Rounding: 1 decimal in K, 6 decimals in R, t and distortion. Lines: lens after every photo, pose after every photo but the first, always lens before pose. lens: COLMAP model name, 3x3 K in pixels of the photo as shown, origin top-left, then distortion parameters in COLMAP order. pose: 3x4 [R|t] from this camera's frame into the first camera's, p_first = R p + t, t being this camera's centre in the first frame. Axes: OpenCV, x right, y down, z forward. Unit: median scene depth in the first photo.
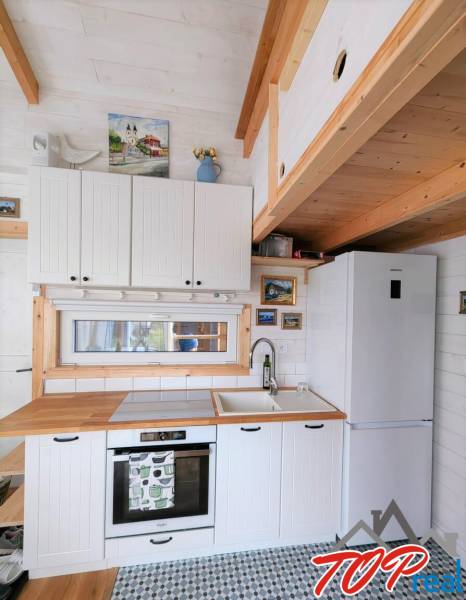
lens RADIAL K [[276.8, 0, 230.7], [0, 276.8, 312.9], [0, 0, 1]] dist [0.000049, 0.001835]
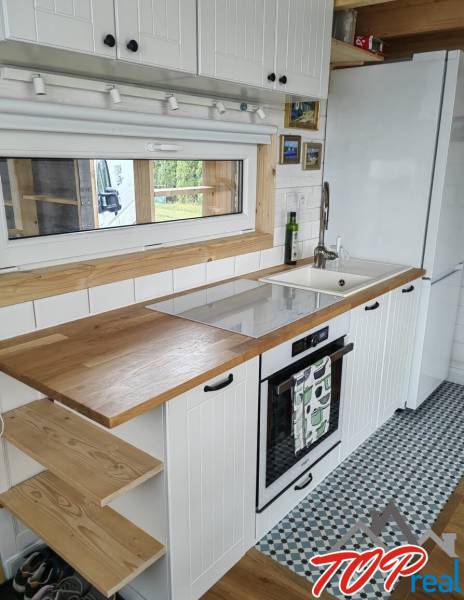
lens RADIAL K [[497.8, 0, 244.5], [0, 497.8, 315.9], [0, 0, 1]] dist [0.049710, -0.054156]
pose [[0.747013, -0.211370, 0.630313, -0.812752], [0.011158, 0.951963, 0.306009, 0.028419], [-0.664716, -0.221559, 0.713487, 0.223524]]
